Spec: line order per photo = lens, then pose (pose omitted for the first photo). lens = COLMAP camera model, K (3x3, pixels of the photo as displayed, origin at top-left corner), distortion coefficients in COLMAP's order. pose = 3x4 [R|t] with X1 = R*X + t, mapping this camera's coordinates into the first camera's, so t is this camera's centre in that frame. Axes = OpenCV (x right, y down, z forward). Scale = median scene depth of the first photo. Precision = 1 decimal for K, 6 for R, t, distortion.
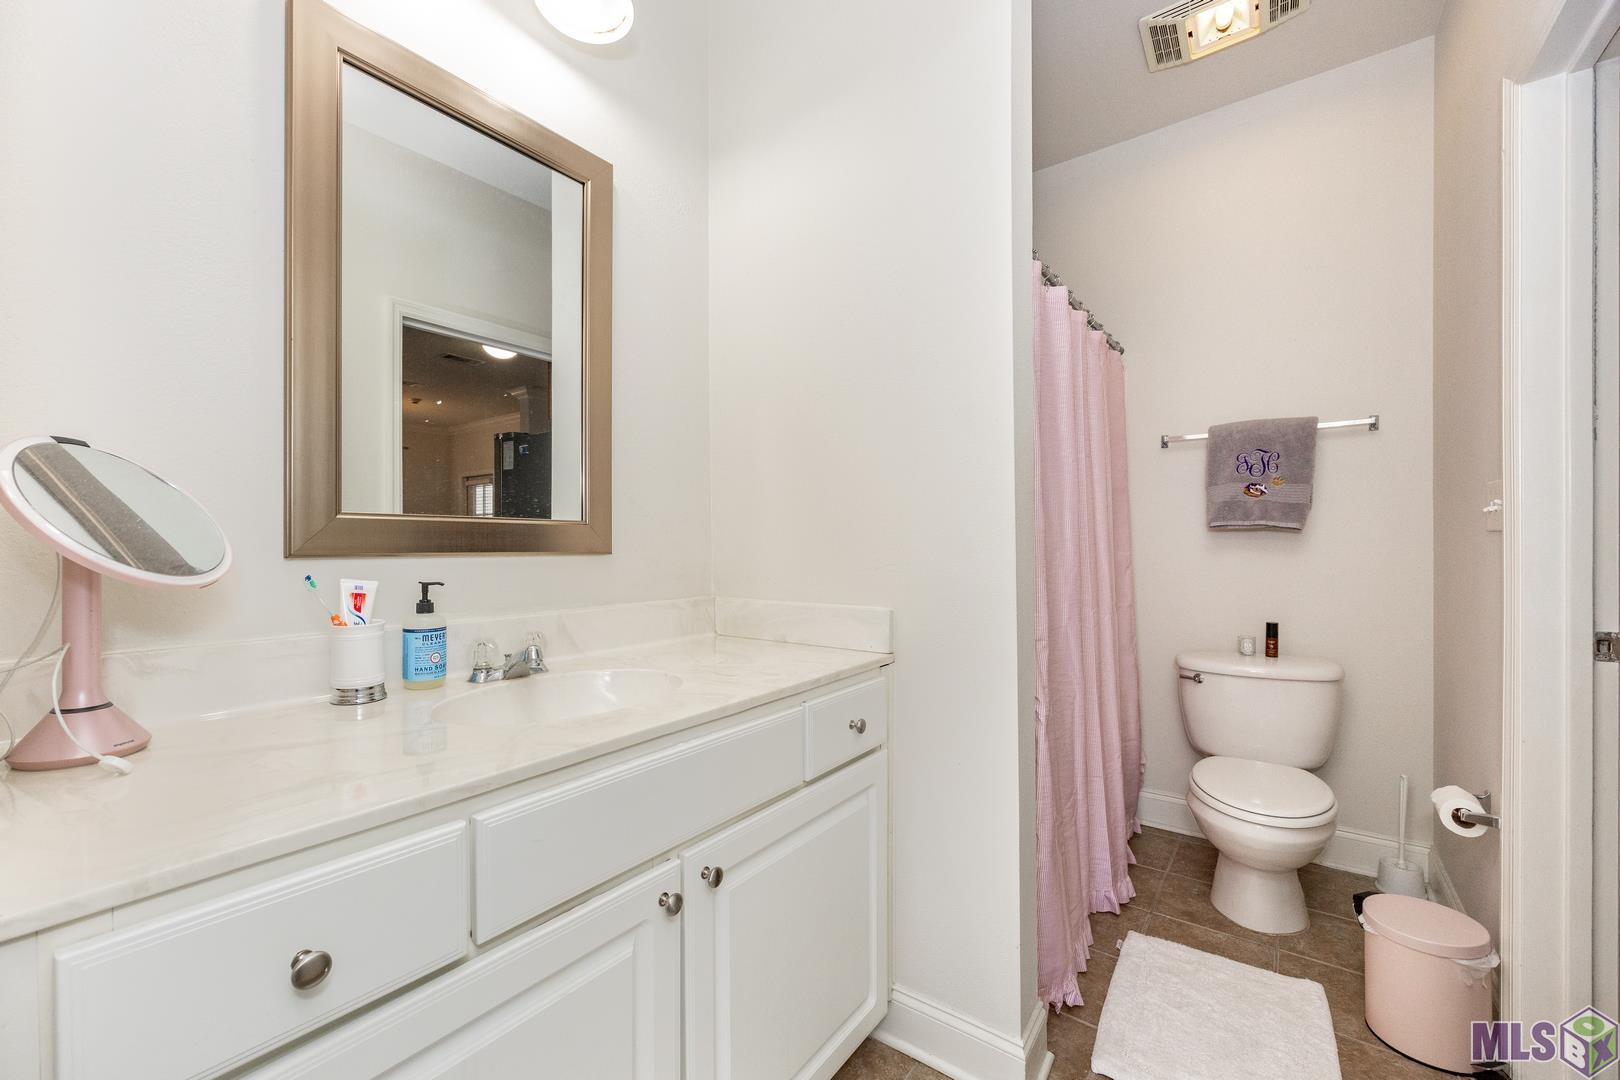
lens RADIAL K [[630.5, 0, 810.0], [0, 630.5, 540.0], [0, 0, 1]] dist [-0.002300, -0.000466]
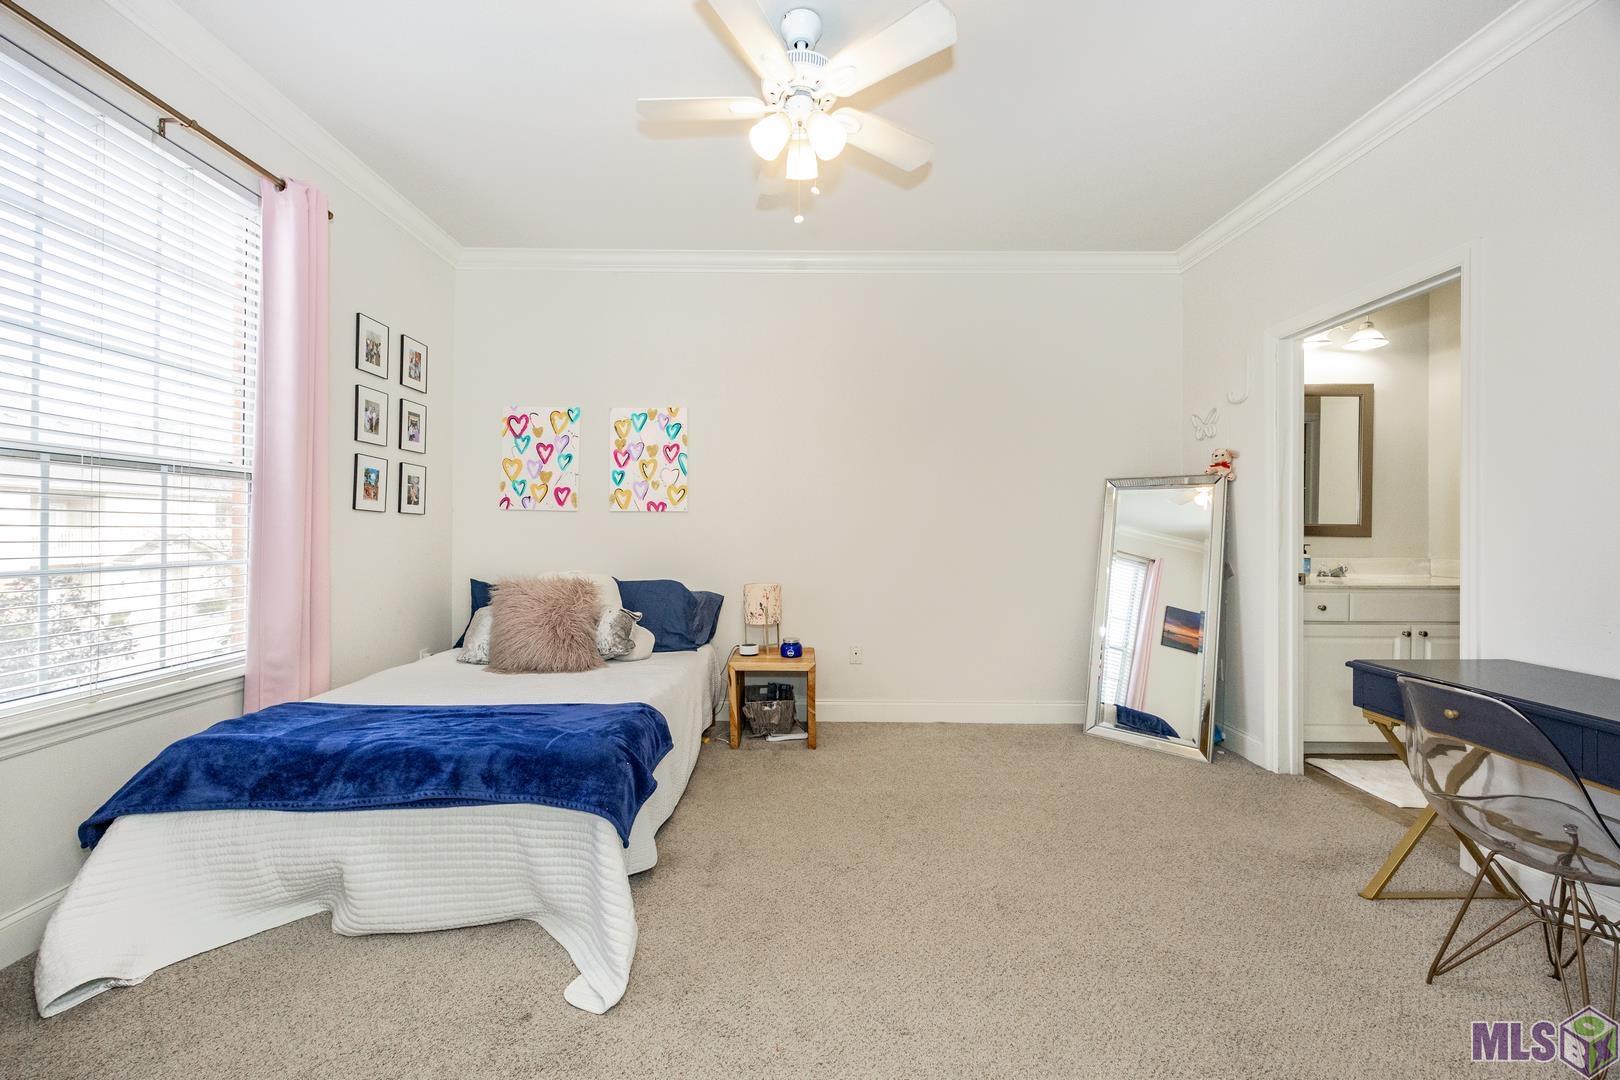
lens RADIAL K [[630.5, 0, 810.0], [0, 630.5, 540.0], [0, 0, 1]] dist [-0.002300, -0.000466]
pose [[0.581420, -0.006181, -0.813580, 0.543998], [-0.000571, 0.999968, -0.008005, 0.069483], [0.813604, 0.005119, 0.581397, -2.910299]]
